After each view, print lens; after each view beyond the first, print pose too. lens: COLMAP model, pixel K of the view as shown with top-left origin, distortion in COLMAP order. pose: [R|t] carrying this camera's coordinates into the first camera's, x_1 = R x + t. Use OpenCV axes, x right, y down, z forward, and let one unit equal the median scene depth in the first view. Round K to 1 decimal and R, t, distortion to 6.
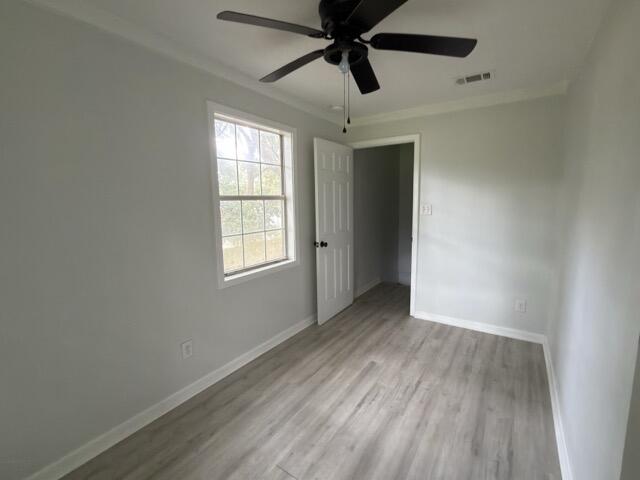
lens RADIAL K [[295.6, 0, 318.7], [0, 295.6, 233.7], [0, 0, 1]] dist [0.003668, 0.001009]
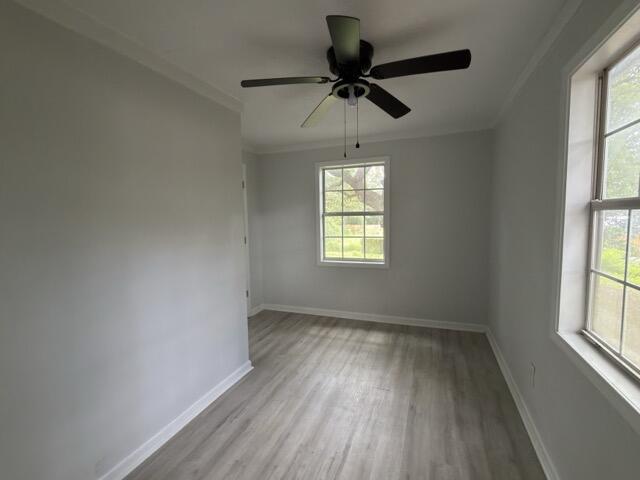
lens RADIAL K [[295.6, 0, 320.8], [0, 295.6, 242.4], [0, 0, 1]] dist [0.003668, 0.001009]
pose [[-0.972799, 0.055903, -0.224805, 0.388186], [0.005150, 0.975424, 0.220274, -0.216113], [0.231594, 0.213124, -0.949180, 1.727949]]
